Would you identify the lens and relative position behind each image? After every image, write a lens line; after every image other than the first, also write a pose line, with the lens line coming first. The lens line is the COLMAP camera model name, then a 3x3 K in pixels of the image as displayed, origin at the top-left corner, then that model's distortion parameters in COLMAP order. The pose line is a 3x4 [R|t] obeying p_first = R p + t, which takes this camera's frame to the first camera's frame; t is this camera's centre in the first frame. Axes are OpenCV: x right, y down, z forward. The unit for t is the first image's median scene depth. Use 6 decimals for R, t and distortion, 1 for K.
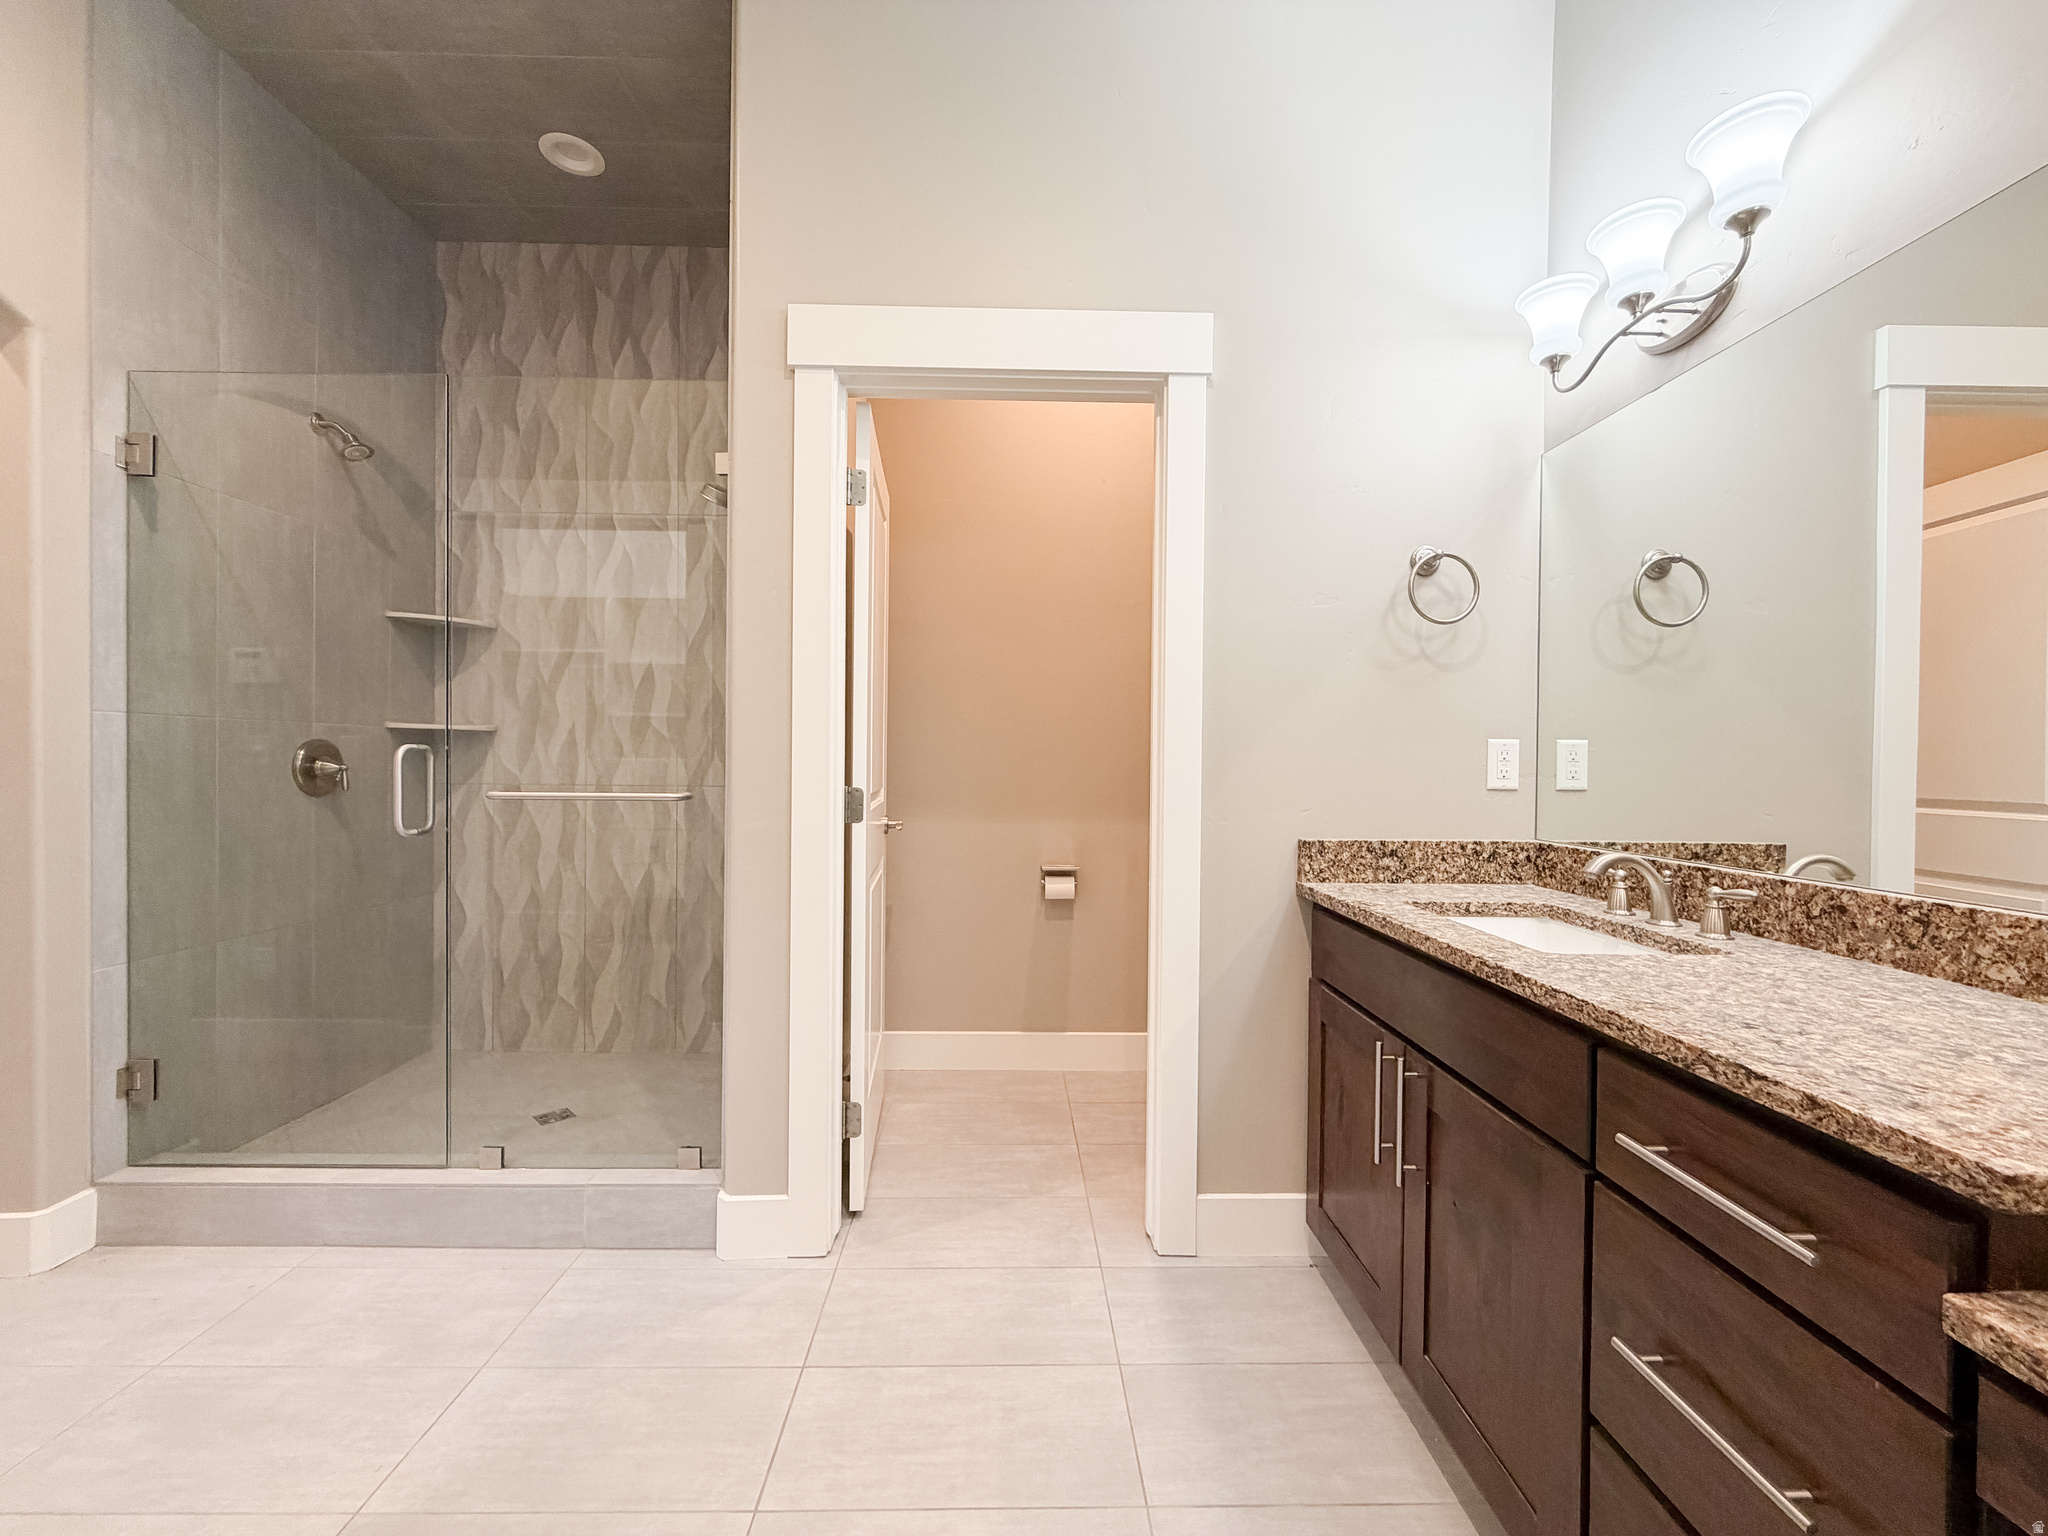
lens RADIAL K [[814.0, 0, 1023.3], [0, 814.0, 768.4], [0, 0, 1]] dist [0.000094, 0.000064]
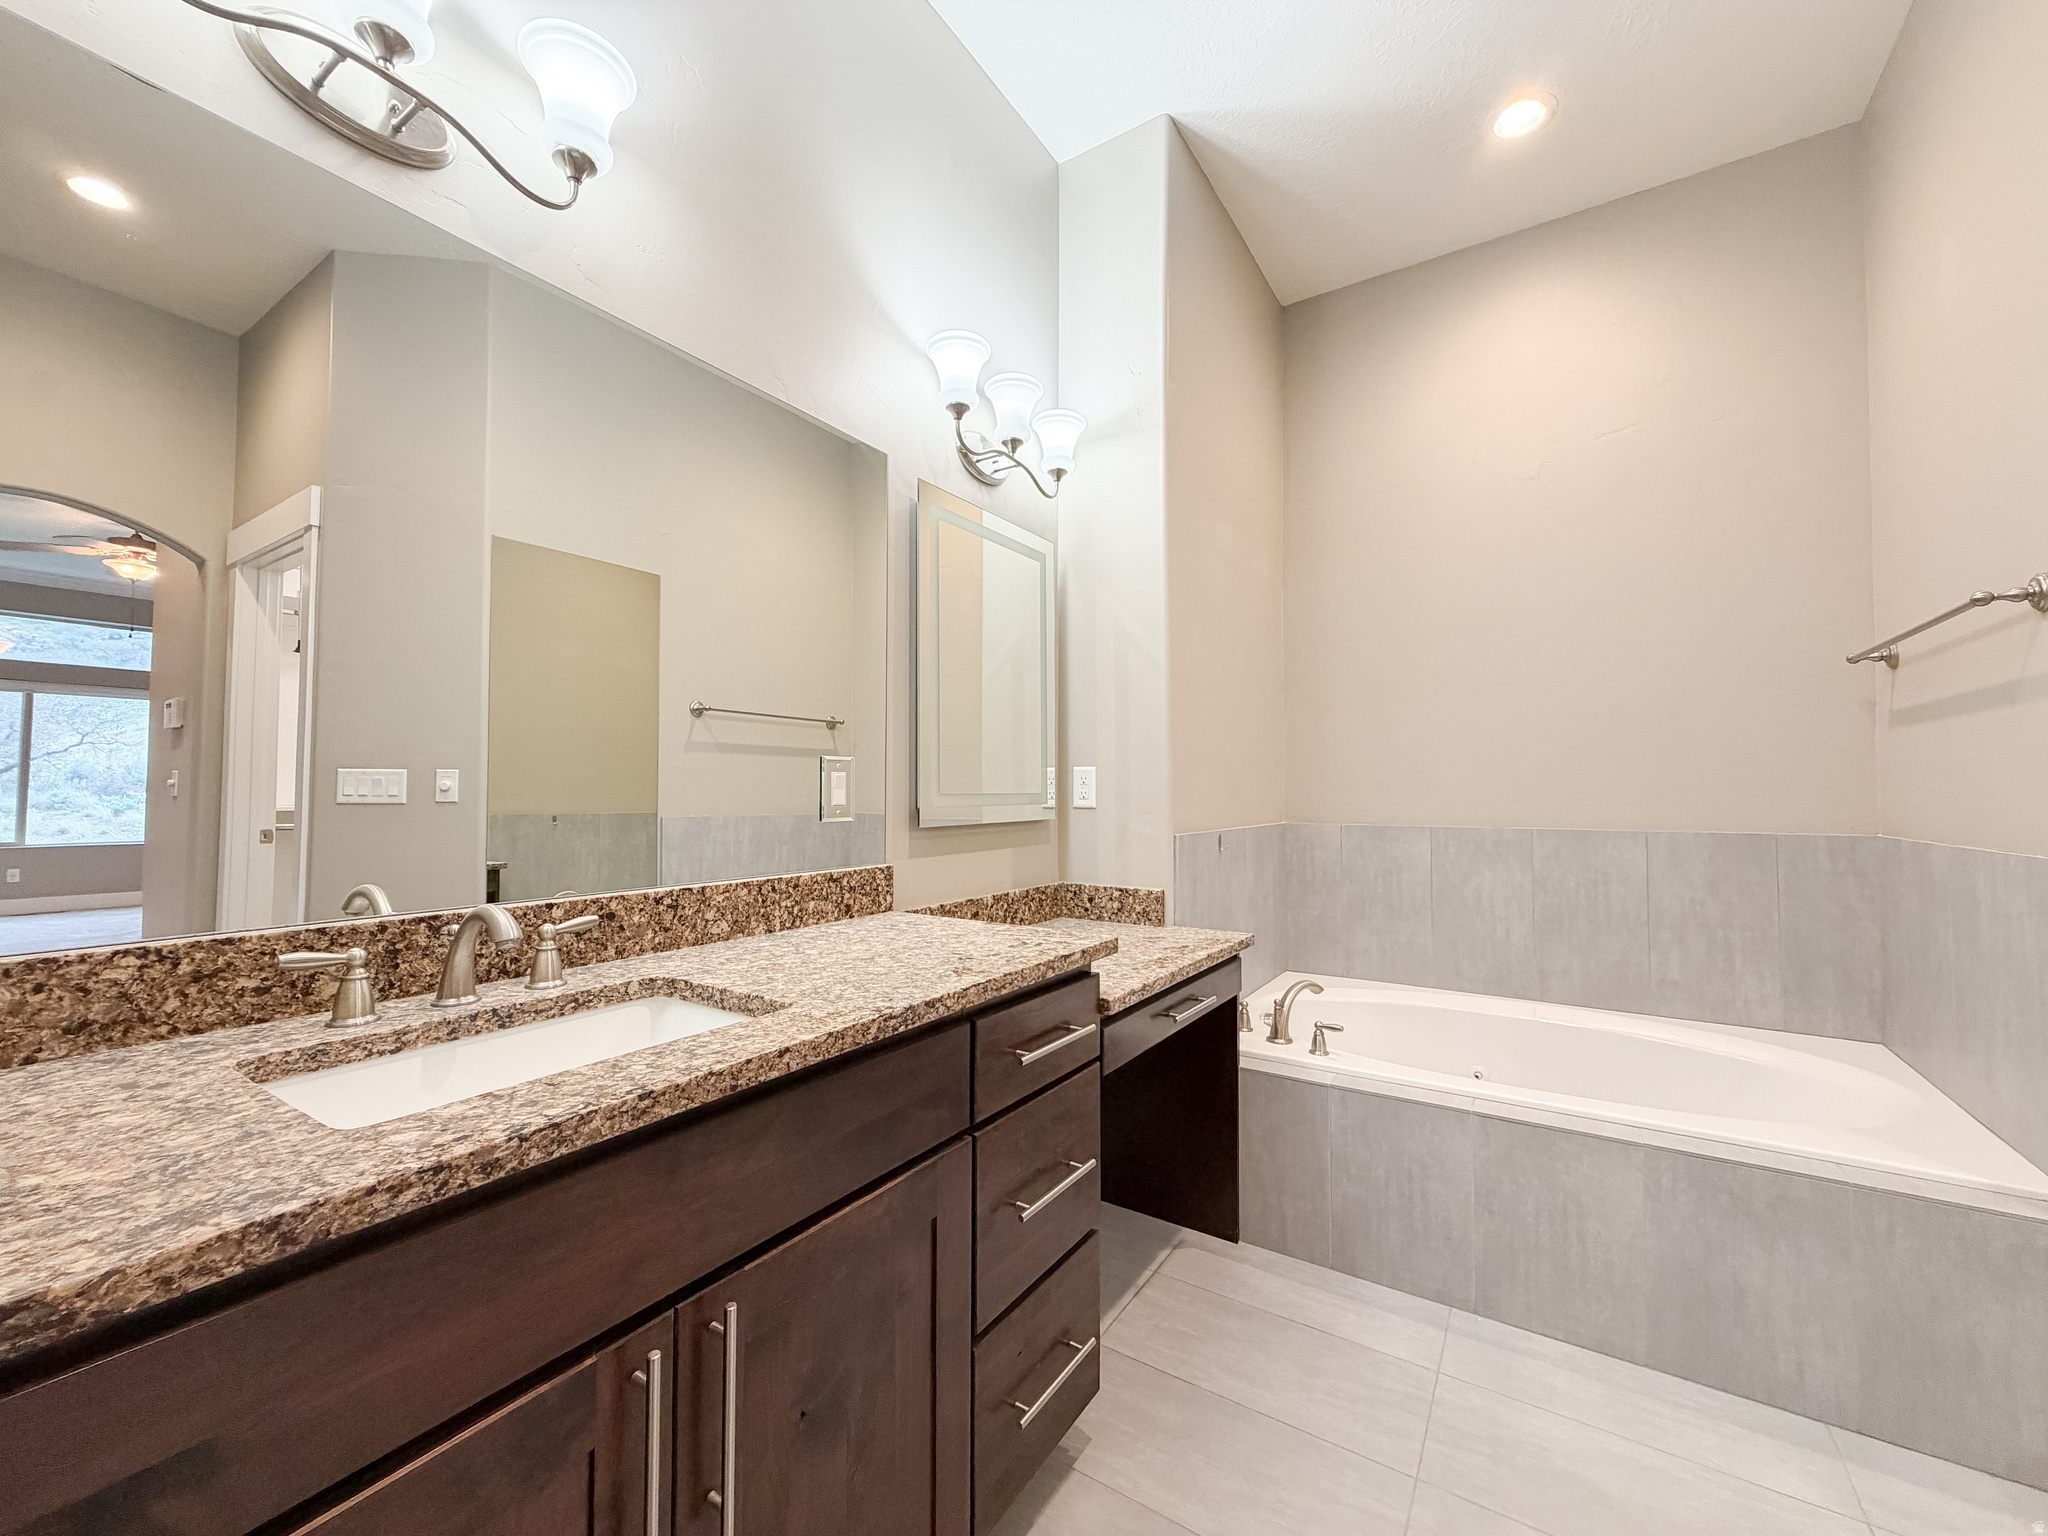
lens RADIAL K [[814.0, 0, 1027.7], [0, 814.0, 775.7], [0, 0, 1]] dist [0.000094, 0.000064]
pose [[-0.824792, -0.002416, 0.565430, -0.019953], [-0.006958, 0.999959, -0.005875, -0.003750], [-0.565393, -0.008780, -0.824775, 1.686858]]
